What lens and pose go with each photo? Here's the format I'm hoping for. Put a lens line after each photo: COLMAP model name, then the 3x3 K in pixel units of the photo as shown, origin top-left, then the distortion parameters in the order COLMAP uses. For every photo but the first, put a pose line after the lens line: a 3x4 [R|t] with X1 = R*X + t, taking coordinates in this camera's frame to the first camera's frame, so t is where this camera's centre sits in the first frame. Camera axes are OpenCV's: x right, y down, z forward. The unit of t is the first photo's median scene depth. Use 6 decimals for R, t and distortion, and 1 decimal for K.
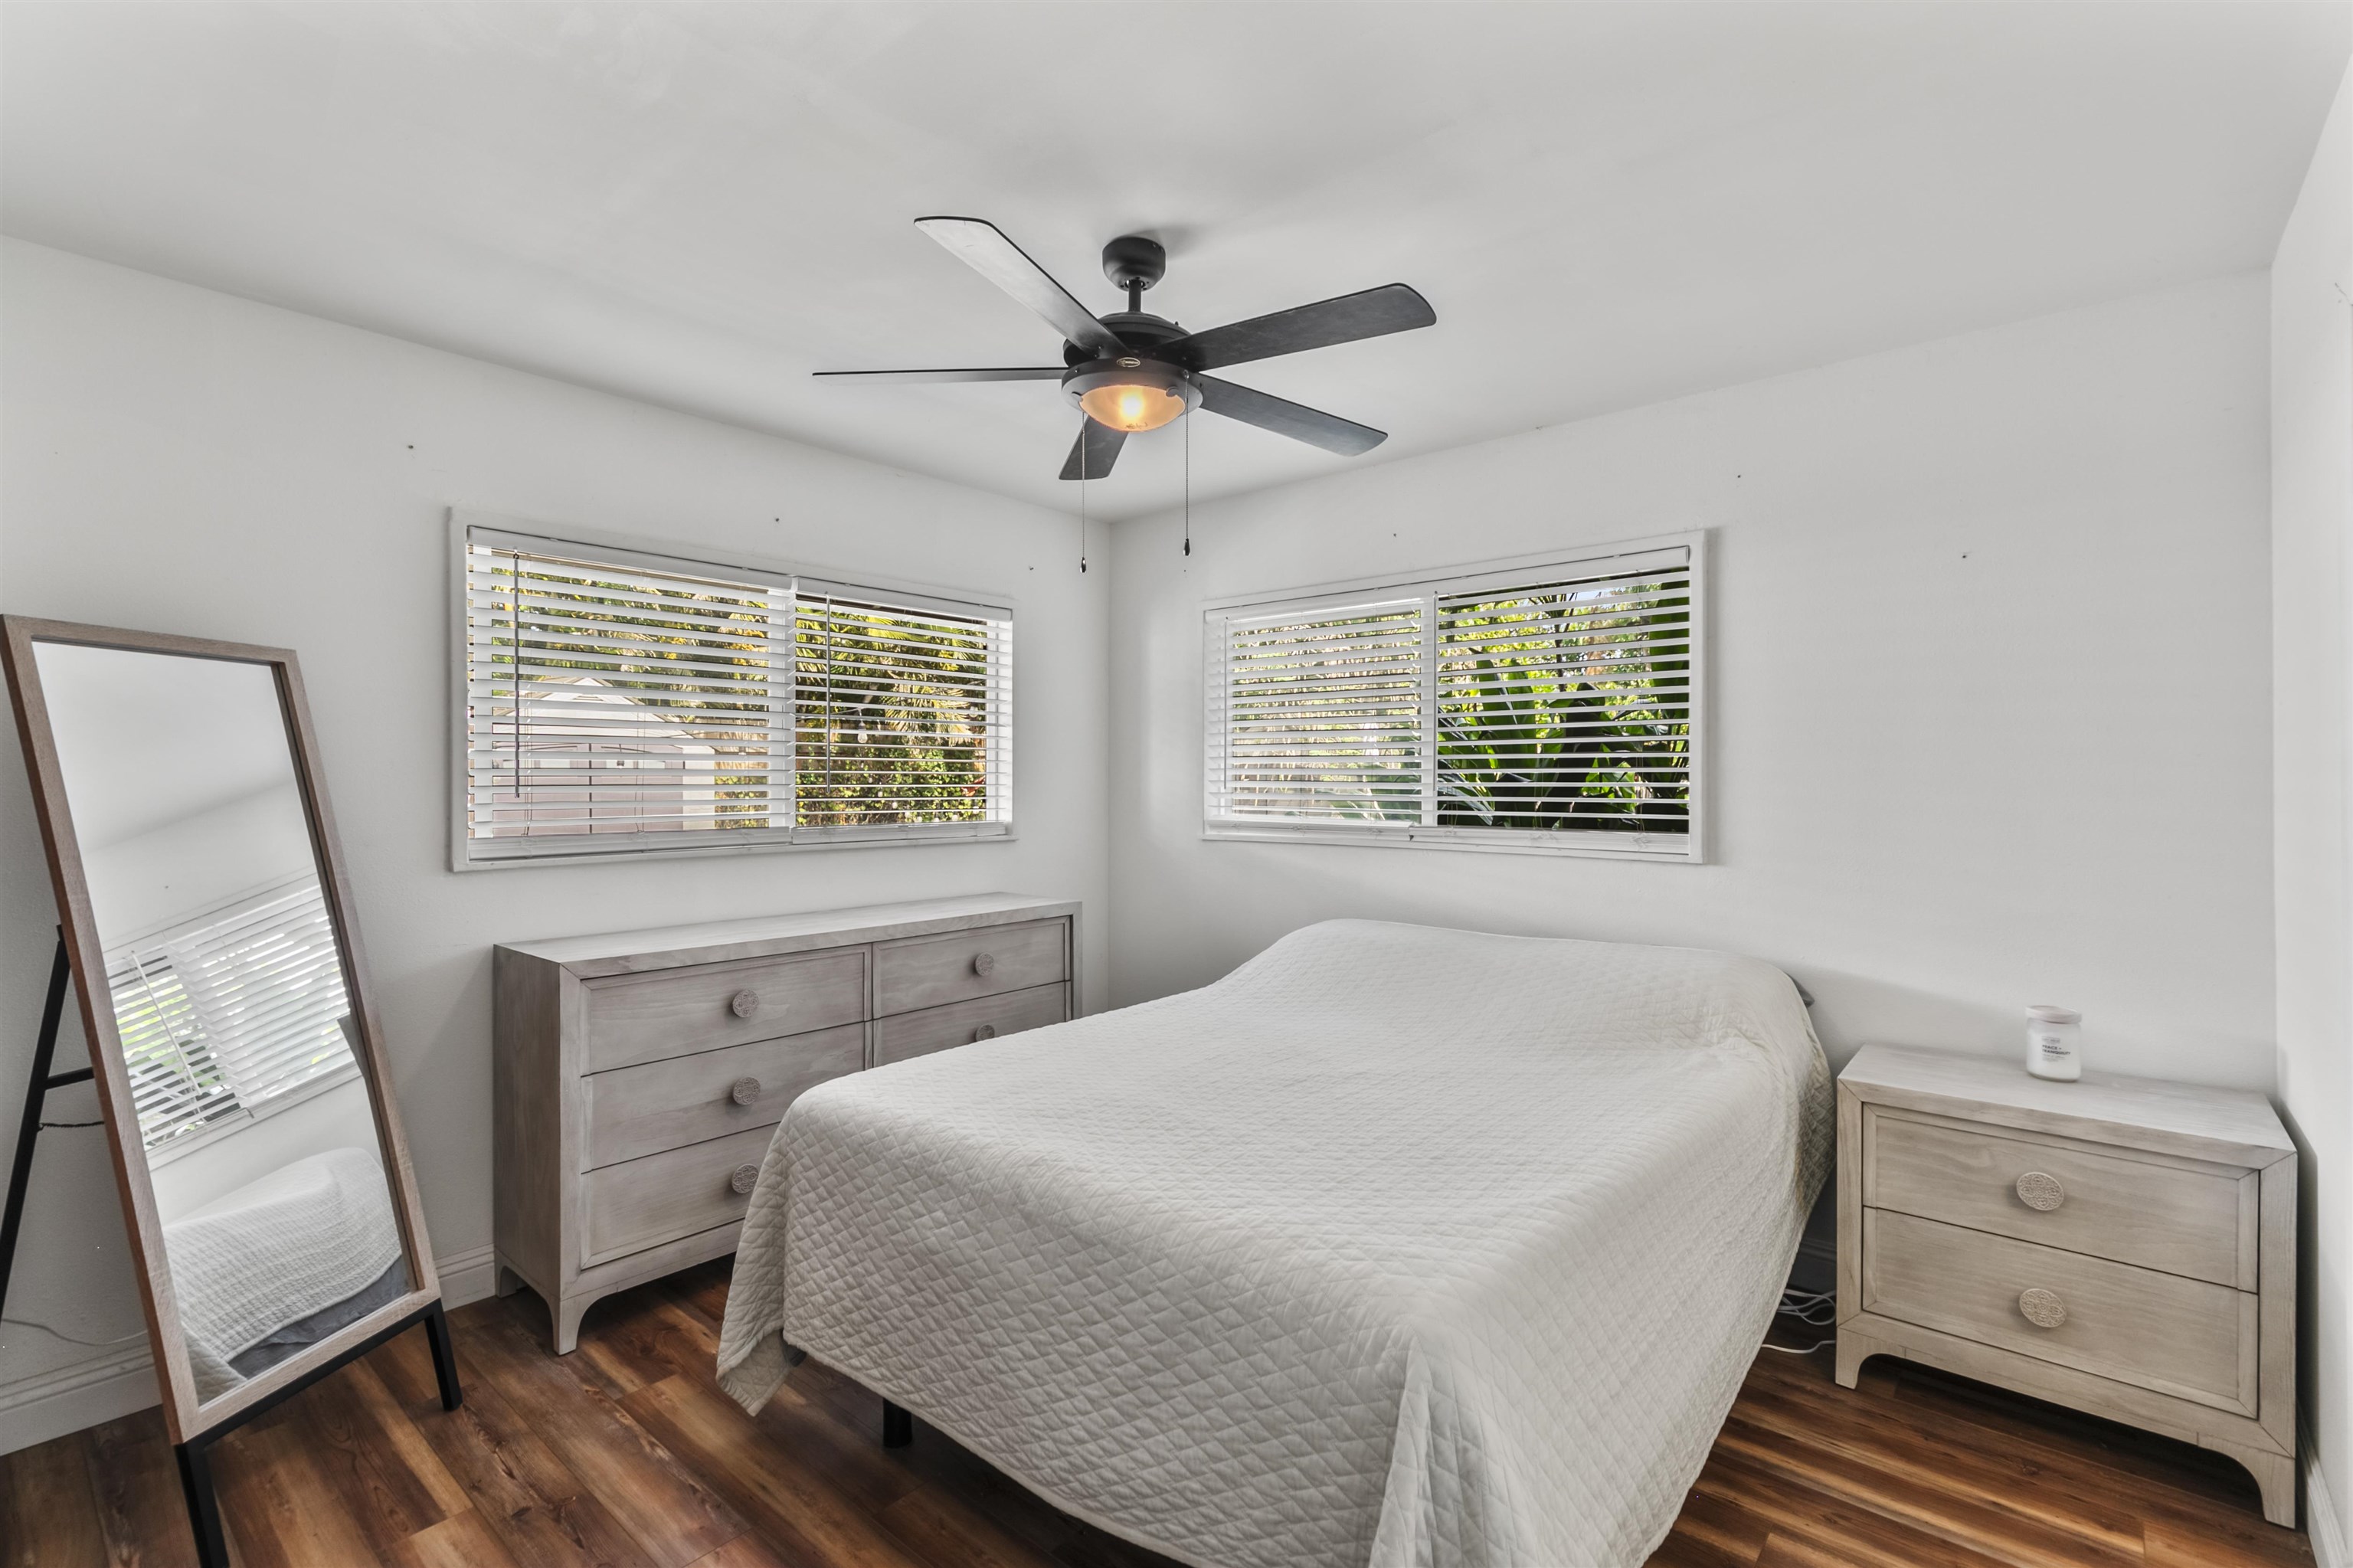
lens RADIAL K [[1071.0, 0, 1176.5], [0, 1071.0, 784.0], [0, 0, 1]] dist [0.001747, 0.000182]
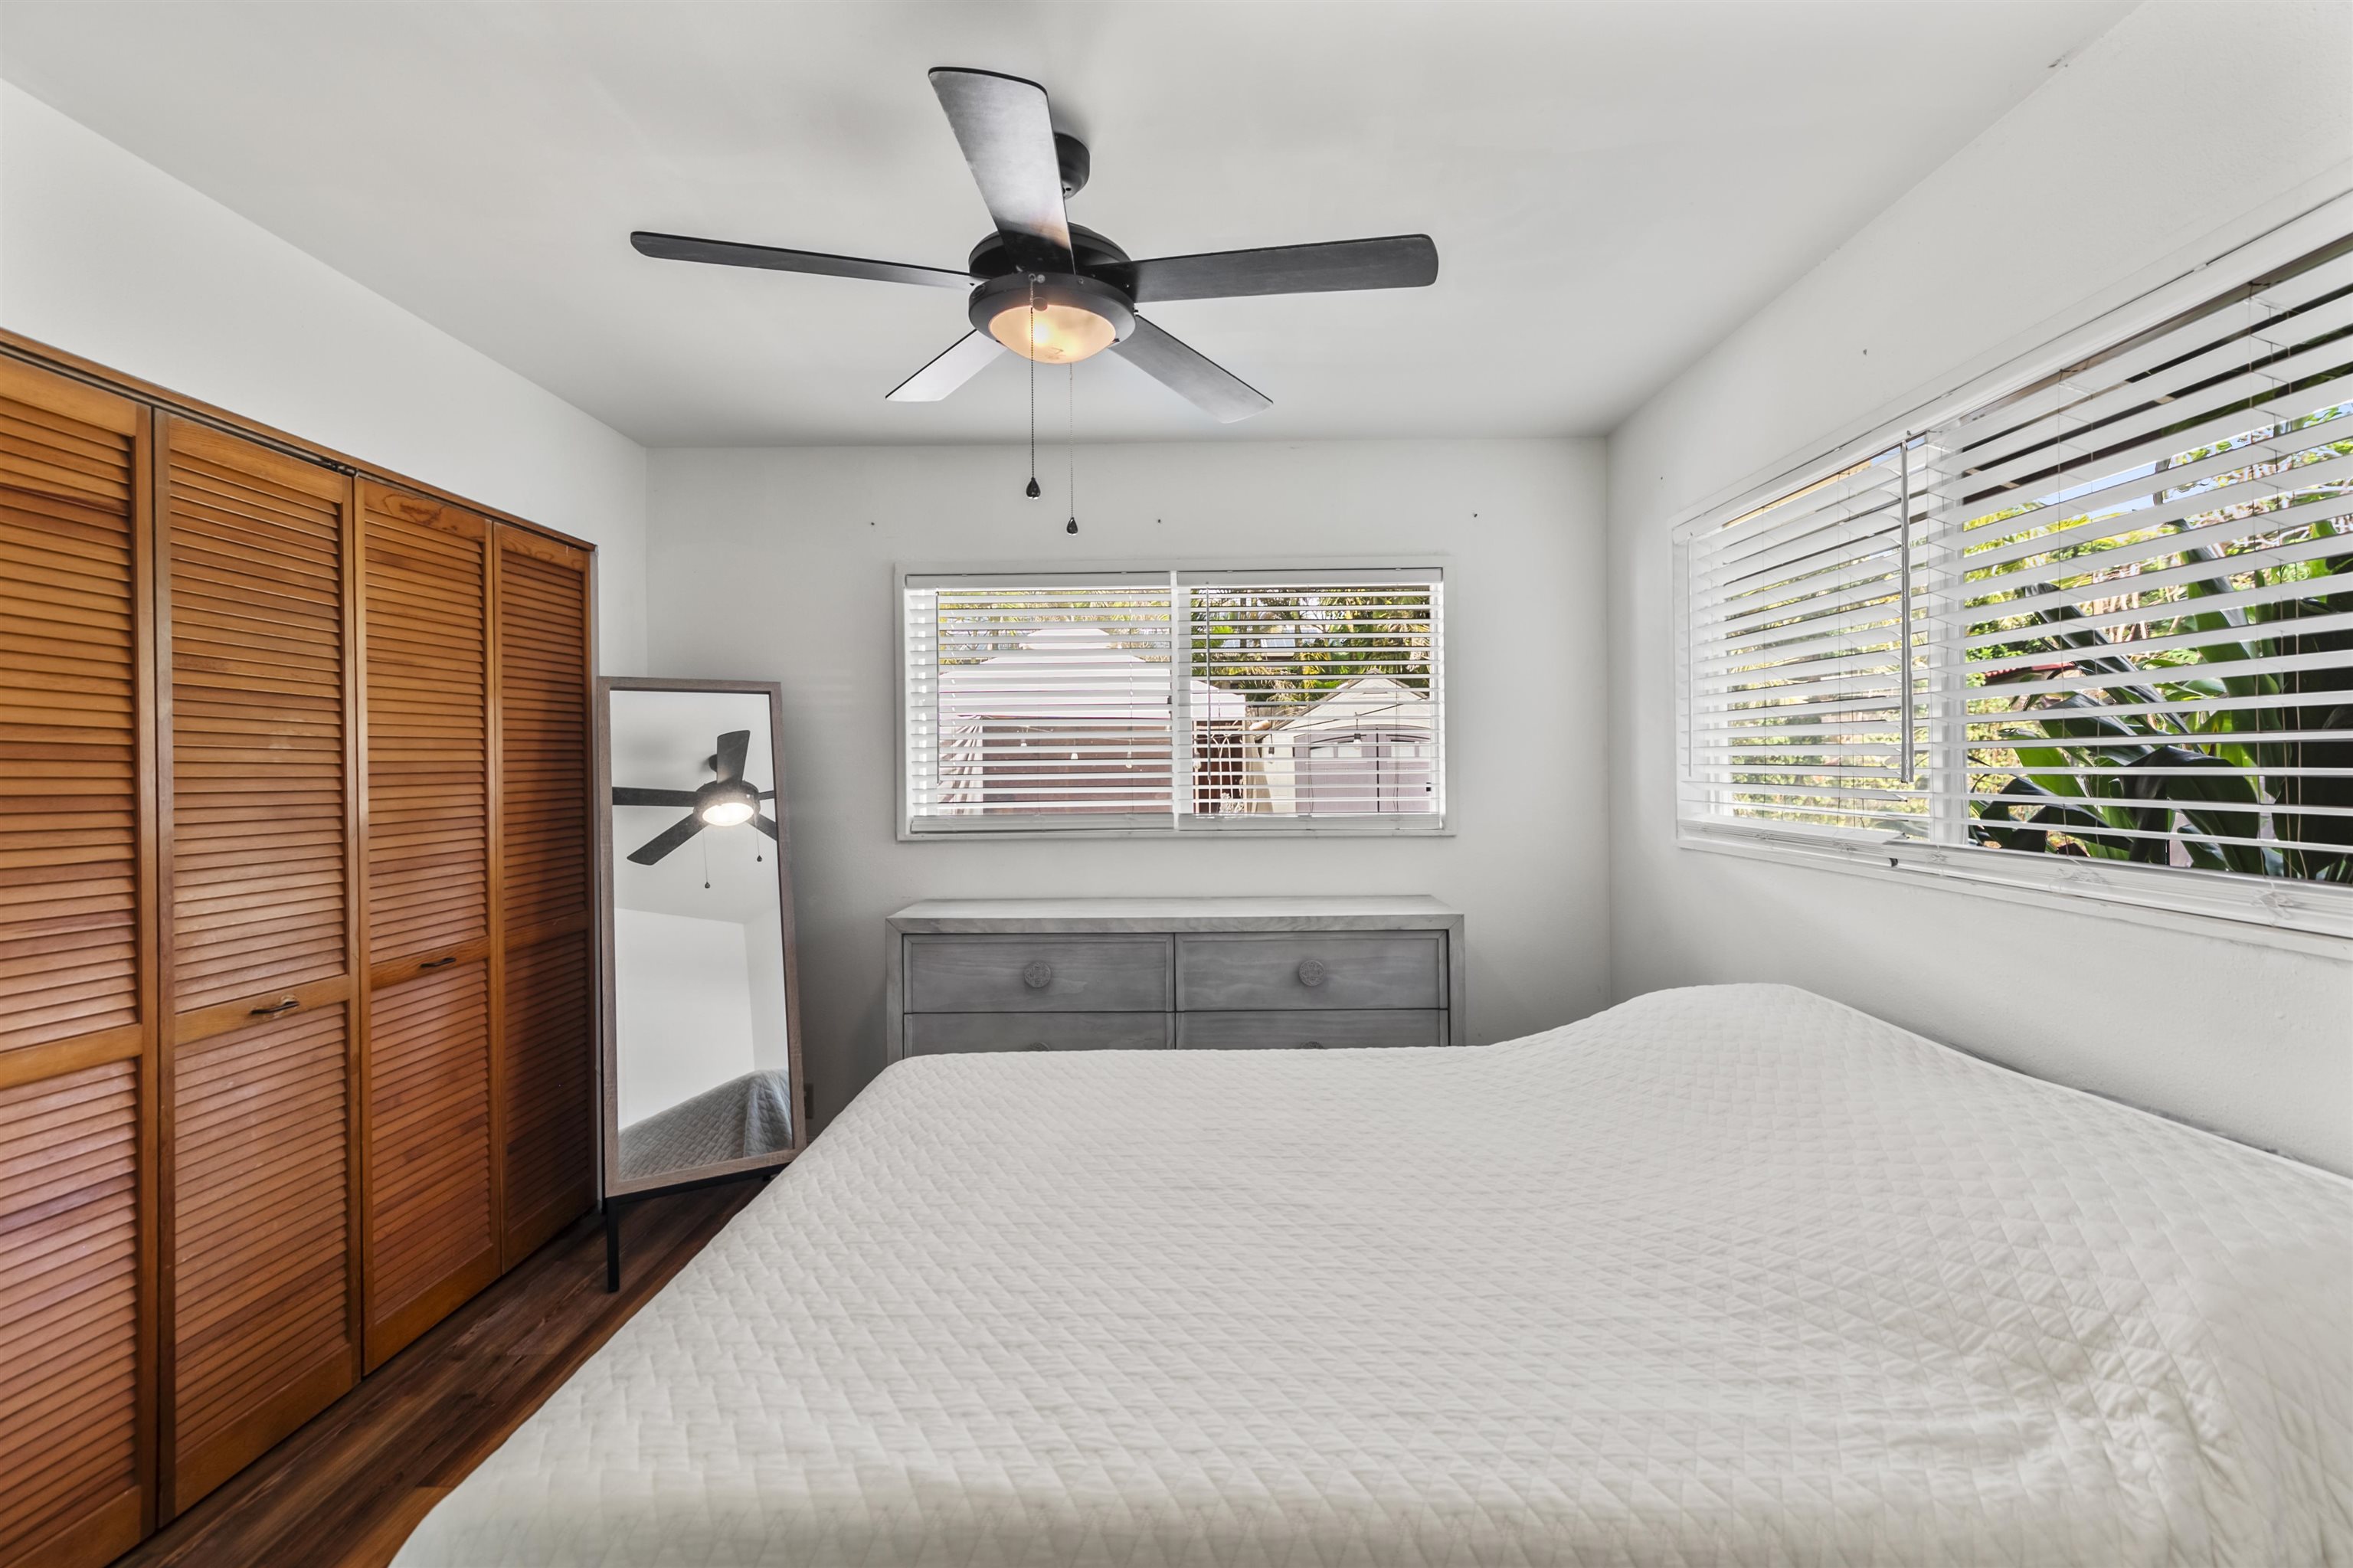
lens RADIAL K [[1054.7, 0, 1186.4], [0, 1054.7, 767.5], [0, 0, 1]] dist [0.002662, 0.000111]
pose [[0.647561, -0.003667, -0.762005, 0.461211], [0.005203, 0.999986, -0.000390, -0.004638], [0.761996, -0.003712, 0.647572, 0.374320]]
